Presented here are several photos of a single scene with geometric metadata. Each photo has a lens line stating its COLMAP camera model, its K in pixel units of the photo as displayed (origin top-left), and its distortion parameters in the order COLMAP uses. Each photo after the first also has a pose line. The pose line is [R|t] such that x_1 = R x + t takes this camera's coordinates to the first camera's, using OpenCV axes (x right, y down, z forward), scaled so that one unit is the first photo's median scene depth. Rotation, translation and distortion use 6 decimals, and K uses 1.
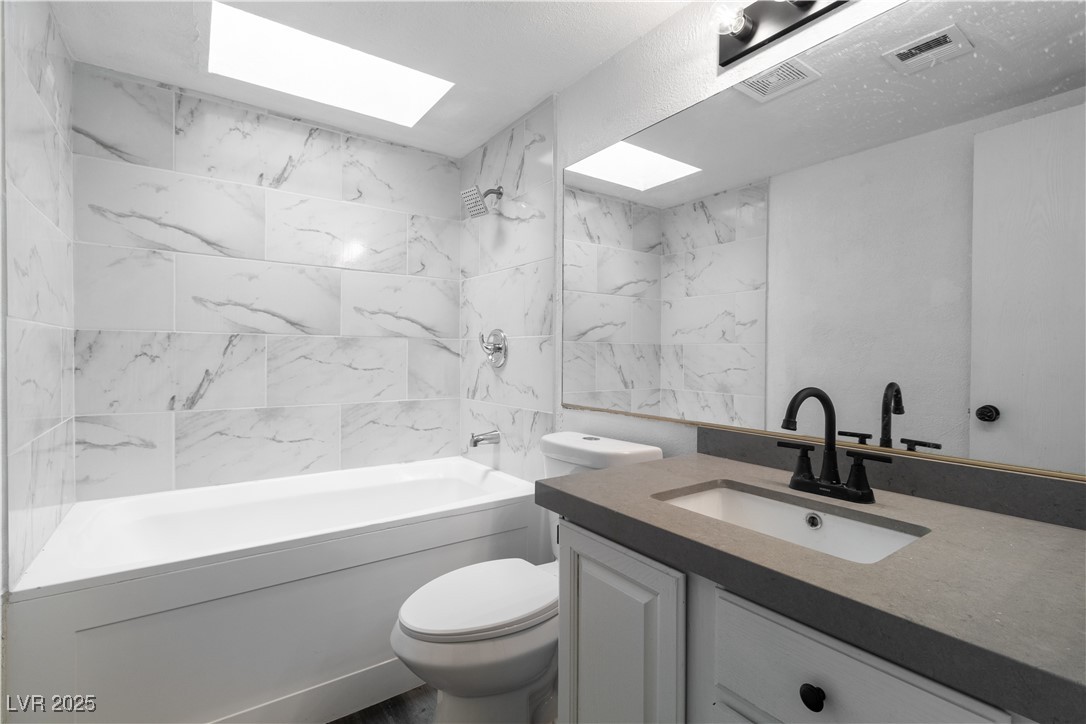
lens RADIAL K [[504.2, 0, 545.9], [0, 504.2, 355.3], [0, 0, 1]] dist [0.000051, -0.000064]
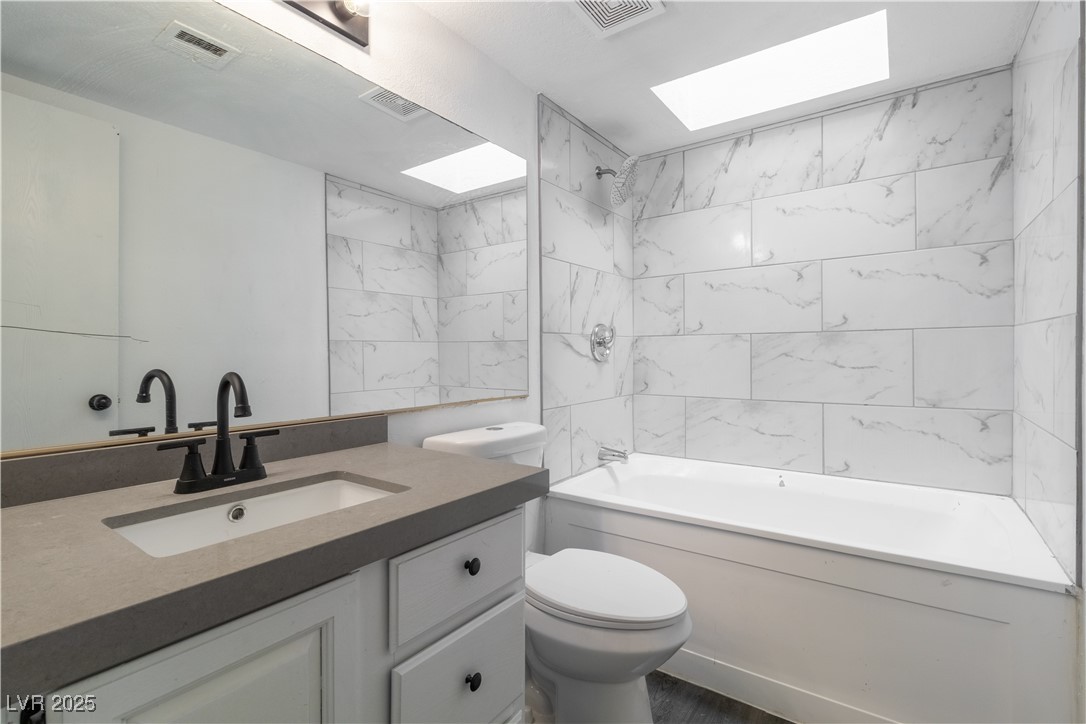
lens RADIAL K [[504.2, 0, 545.4], [0, 504.2, 365.5], [0, 0, 1]] dist [0.000051, -0.000064]
pose [[-0.313863, -0.021189, 0.949232, -0.497979], [-0.004361, 0.999773, 0.020875, 0.028883], [-0.949458, 0.002413, -0.313884, 0.695472]]
